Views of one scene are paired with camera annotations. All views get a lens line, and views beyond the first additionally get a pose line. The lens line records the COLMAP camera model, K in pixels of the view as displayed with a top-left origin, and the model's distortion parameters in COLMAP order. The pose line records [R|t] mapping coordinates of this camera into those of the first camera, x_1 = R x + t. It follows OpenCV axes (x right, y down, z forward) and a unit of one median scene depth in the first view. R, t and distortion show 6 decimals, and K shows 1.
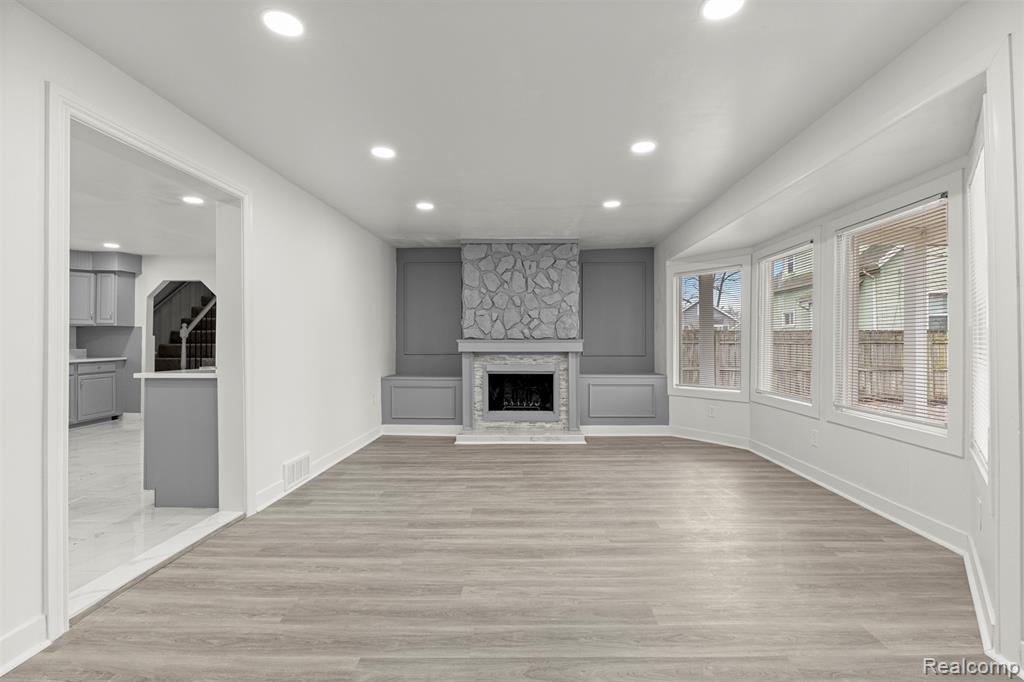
lens RADIAL K [[466.7, 0, 512.0], [0, 466.7, 341.0], [0, 0, 1]] dist [-0.001949, -0.000233]
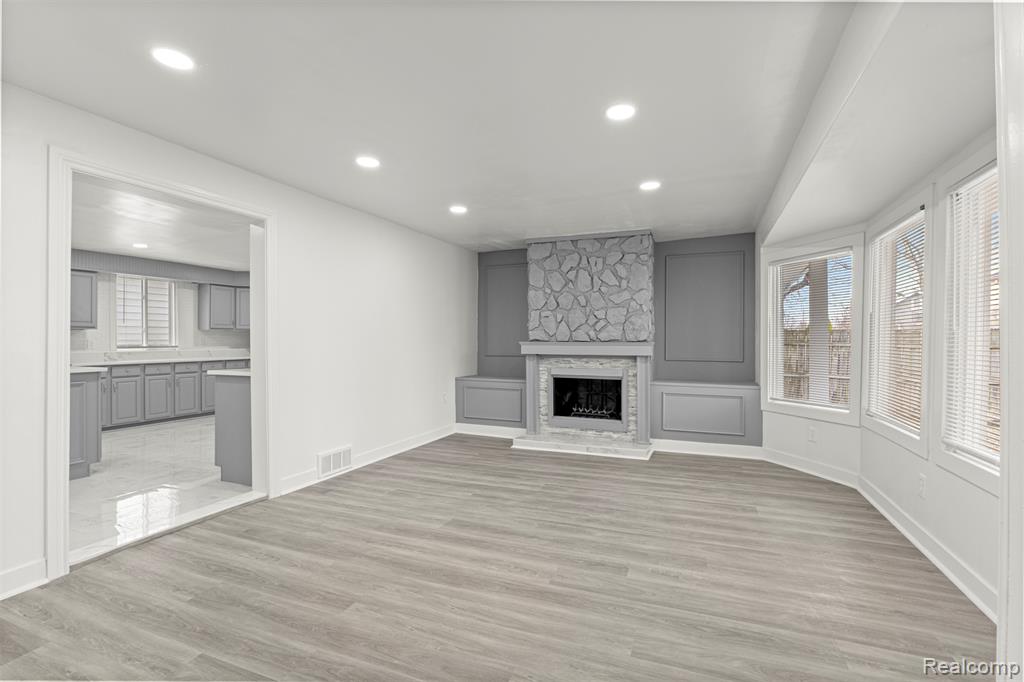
lens RADIAL K [[458.8, 0, 512.0], [0, 458.8, 341.0], [0, 0, 1]] dist [-0.002218, -0.000221]
pose [[0.935070, 0.004097, -0.354441, 0.208744], [-0.002994, 0.999989, 0.003660, -0.007896], [0.354452, -0.002361, 0.935071, 0.088067]]
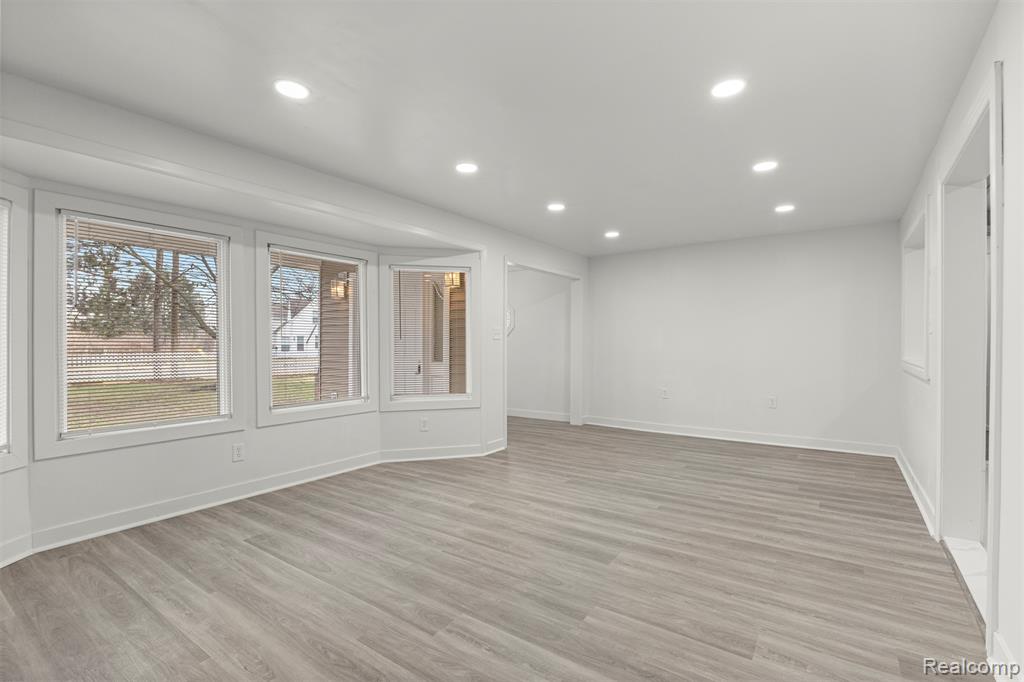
lens RADIAL K [[458.8, 0, 512.0], [0, 458.8, 341.0], [0, 0, 1]] dist [-0.002218, -0.000221]
pose [[-0.831669, 0.013264, 0.555113, -0.213615], [0.006987, 0.999885, -0.013423, 0.000280], [-0.555228, -0.007284, -0.831666, 0.976751]]
